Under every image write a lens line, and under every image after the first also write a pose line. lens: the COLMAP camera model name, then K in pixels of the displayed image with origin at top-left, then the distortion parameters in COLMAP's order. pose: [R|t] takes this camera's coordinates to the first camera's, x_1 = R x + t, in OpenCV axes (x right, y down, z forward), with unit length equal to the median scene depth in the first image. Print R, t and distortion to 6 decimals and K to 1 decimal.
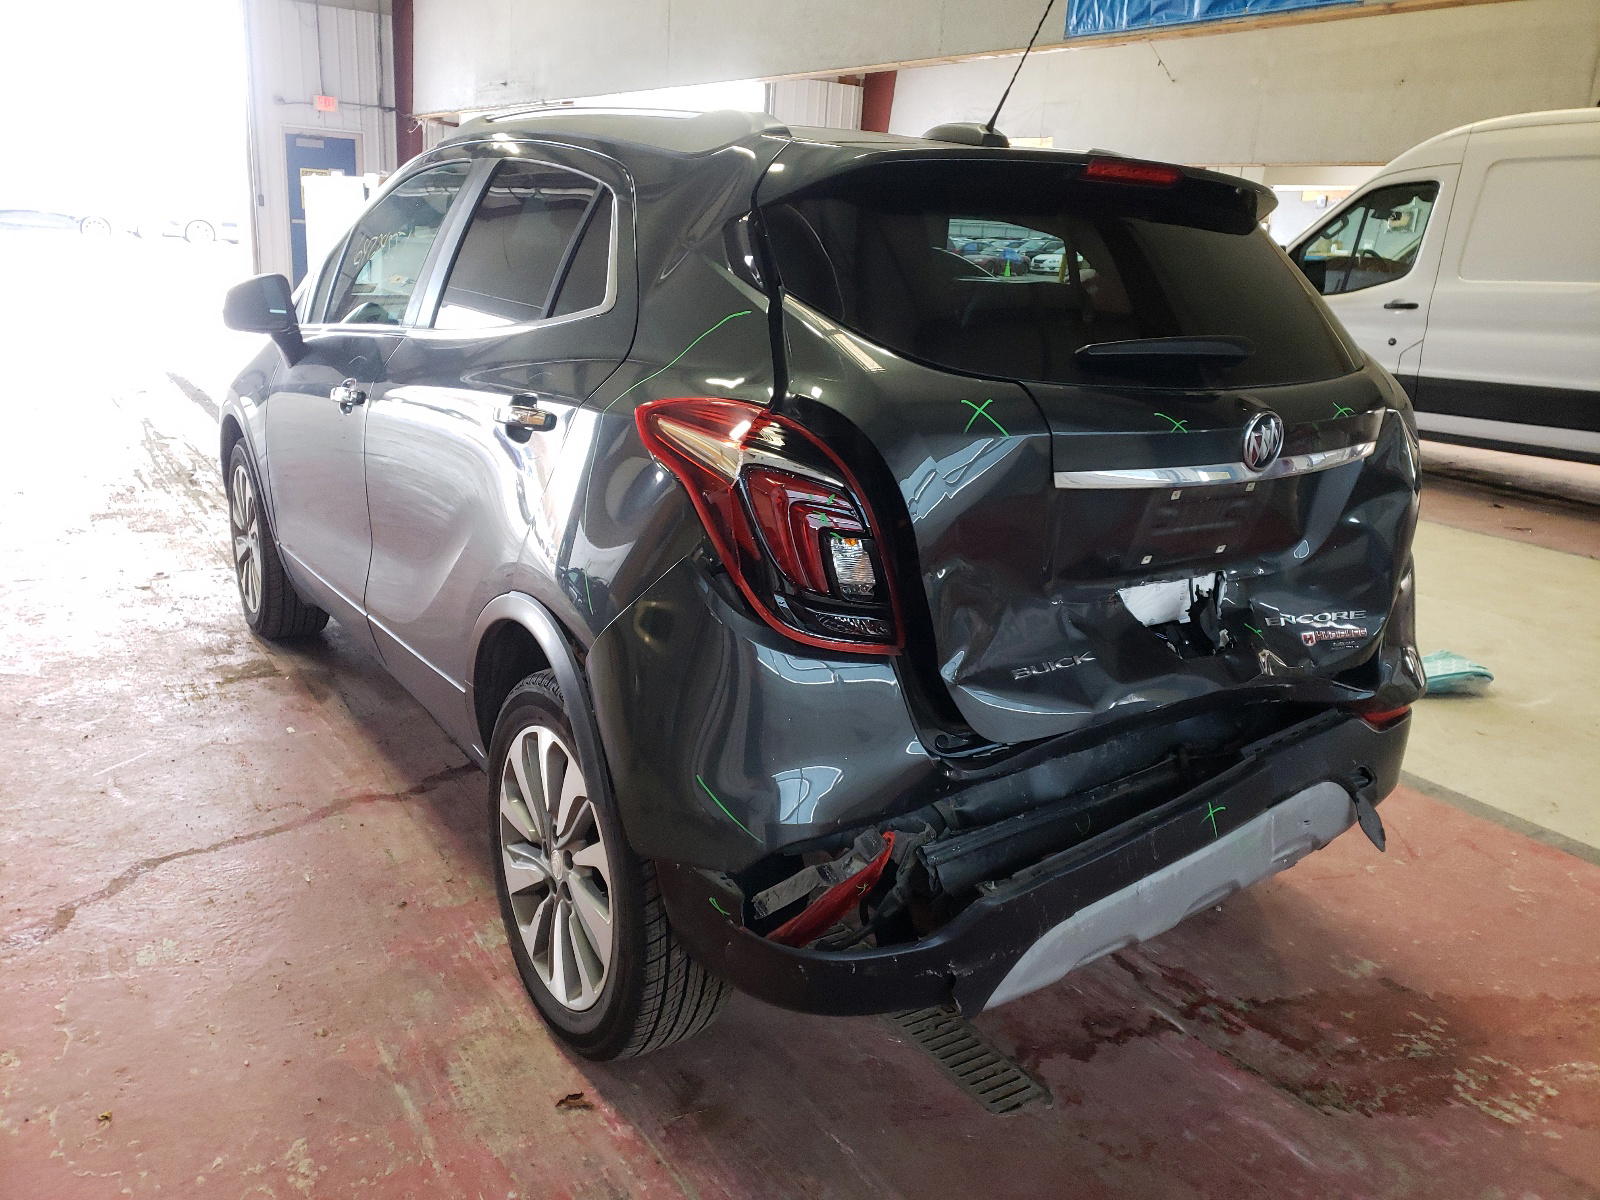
lens RADIAL K [[1289.0, 0, 800.0], [0, 1289.0, 600.0], [0, 0, 1]] dist [0.017529, 0.011035]
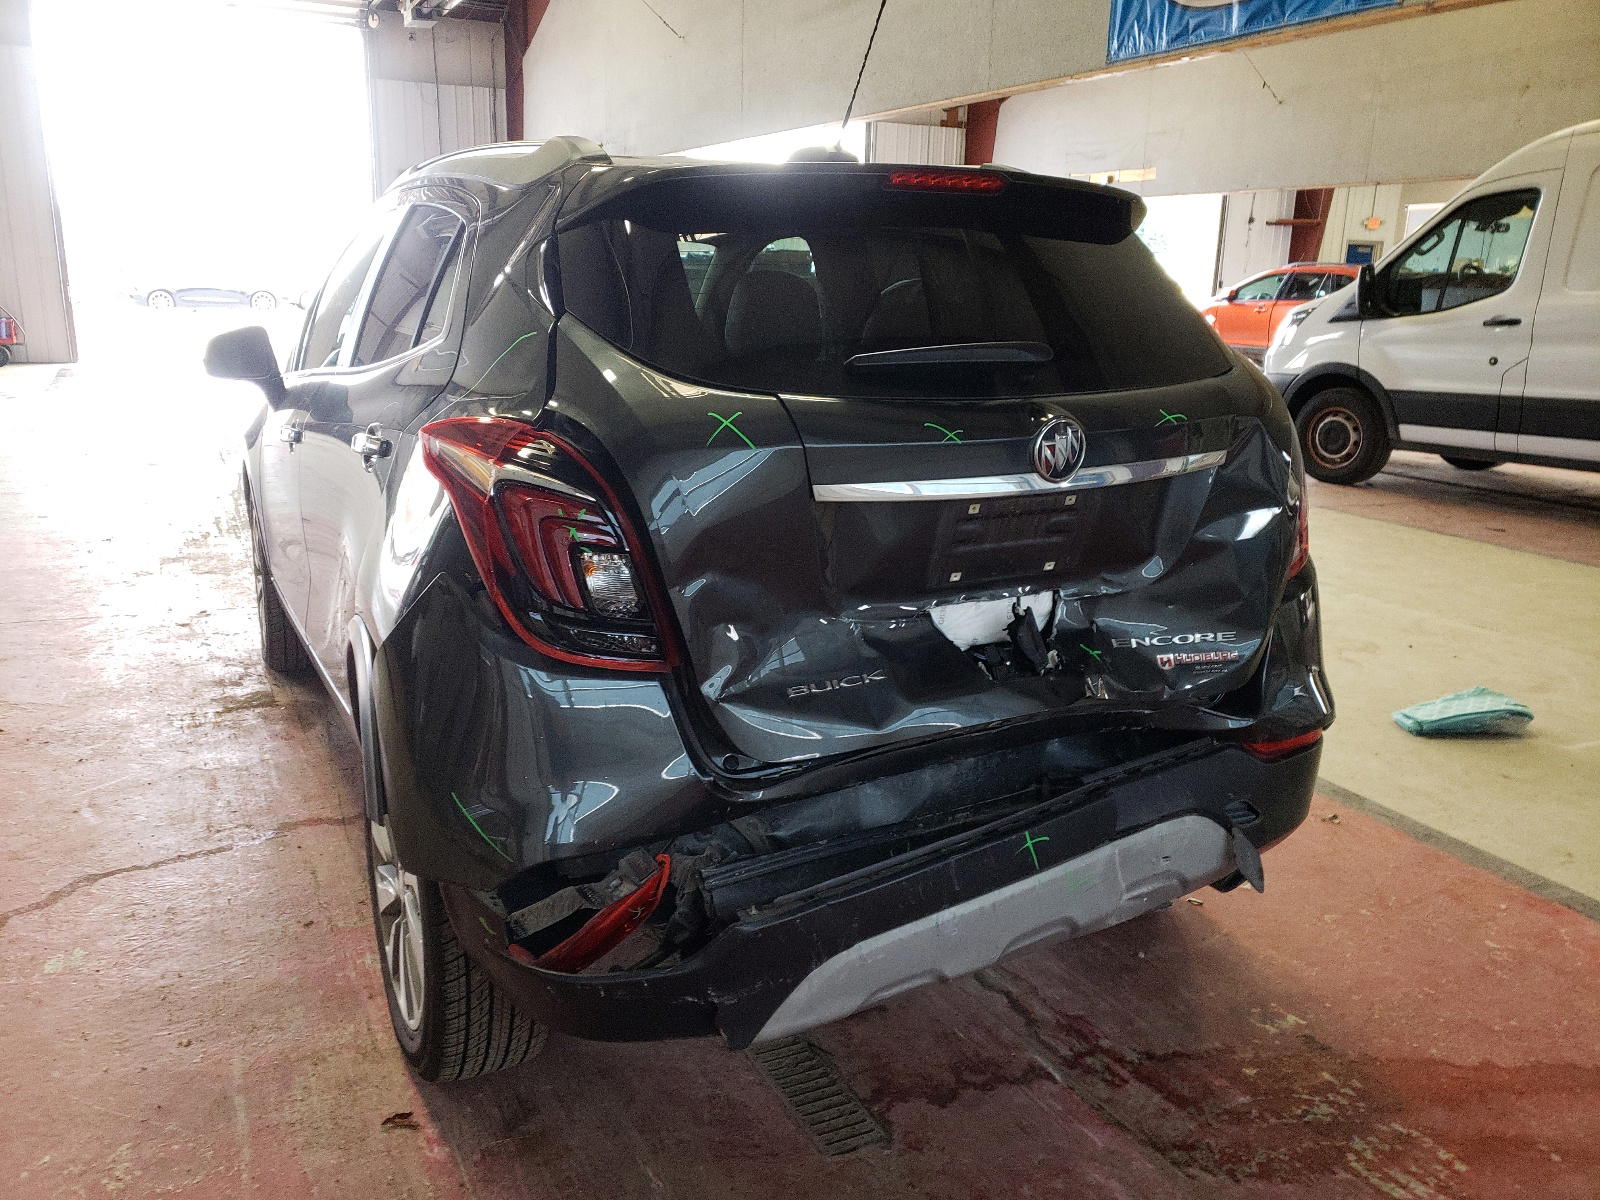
lens RADIAL K [[1289.0, 0, 800.0], [0, 1289.0, 600.0], [0, 0, 1]] dist [0.017529, 0.011035]
pose [[0.989496, -0.006821, -0.144400, 0.255089], [0.001327, 0.999272, -0.038116, 0.019582], [0.144555, 0.037524, 0.988785, 0.029861]]
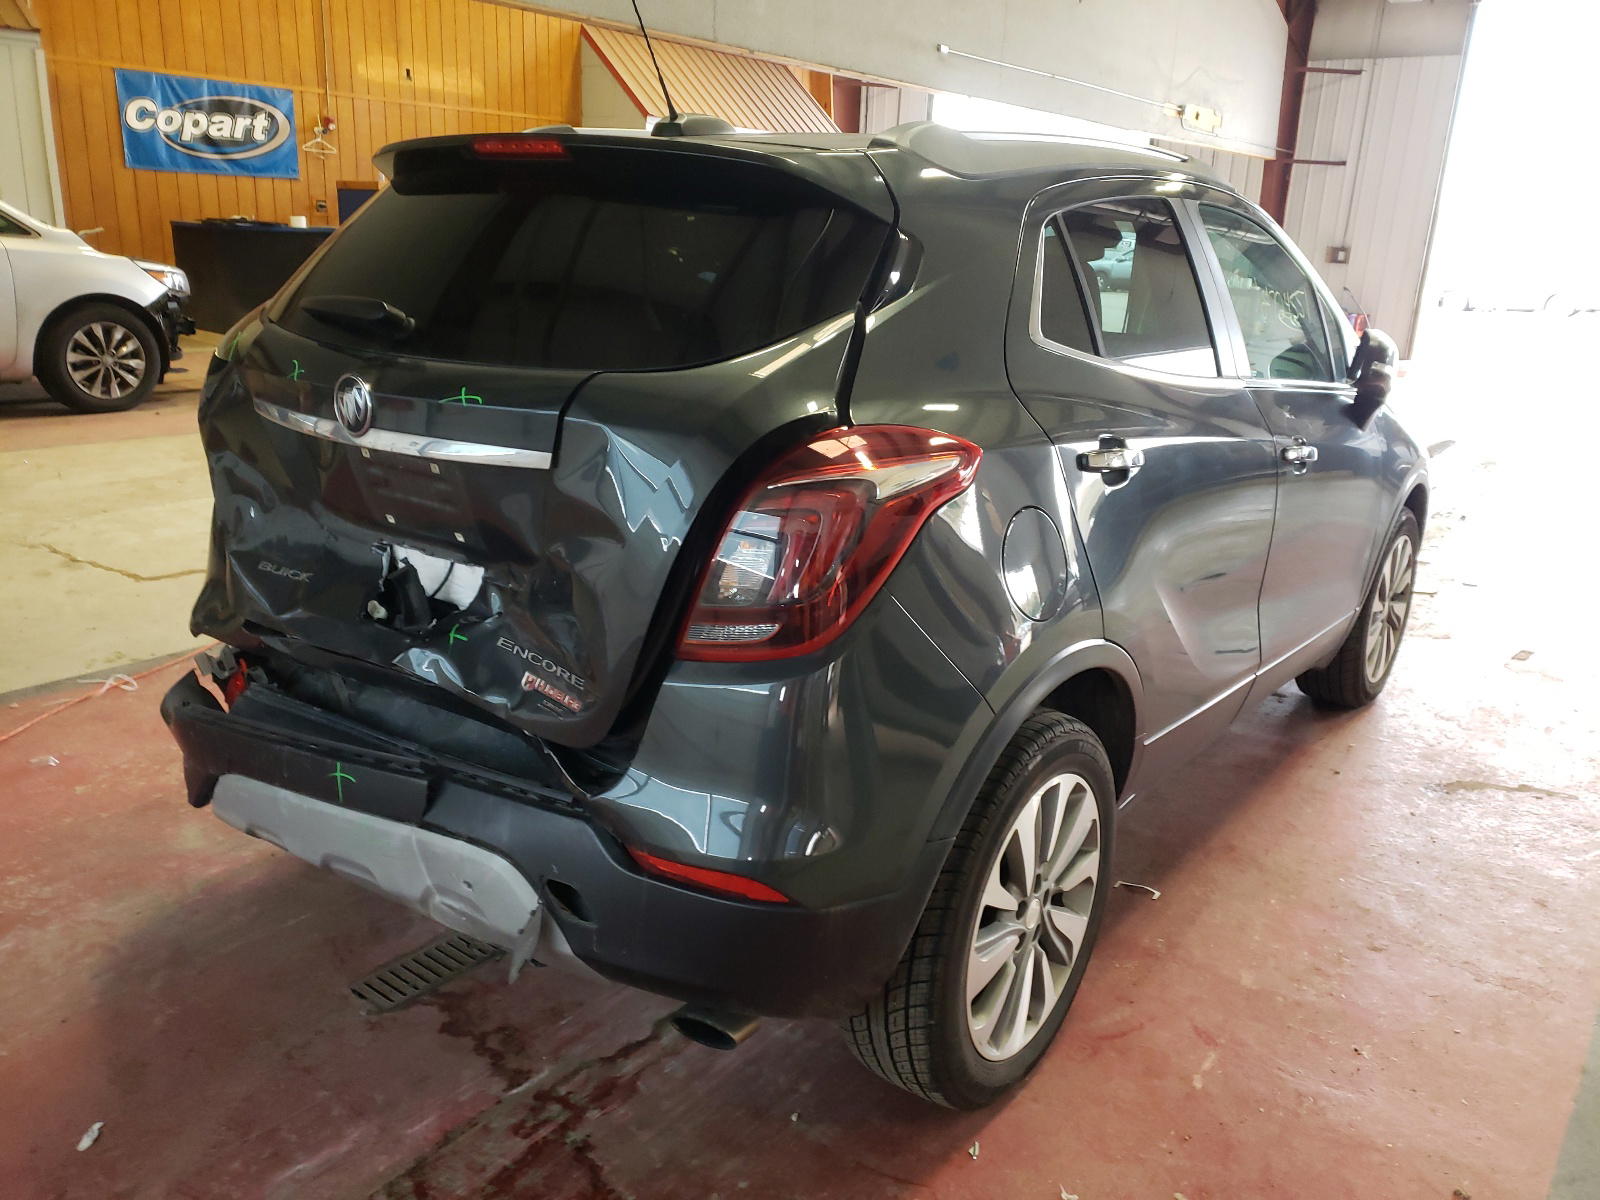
lens RADIAL K [[1266.8, 0, 800.0], [0, 1266.8, 600.0], [0, 0, 1]] dist [0.005281, 0.002370]
pose [[0.292075, 0.215059, -0.931903, 1.140106], [-0.295341, 0.947048, 0.125989, -0.166497], [0.909652, 0.238431, 0.340124, 0.834240]]
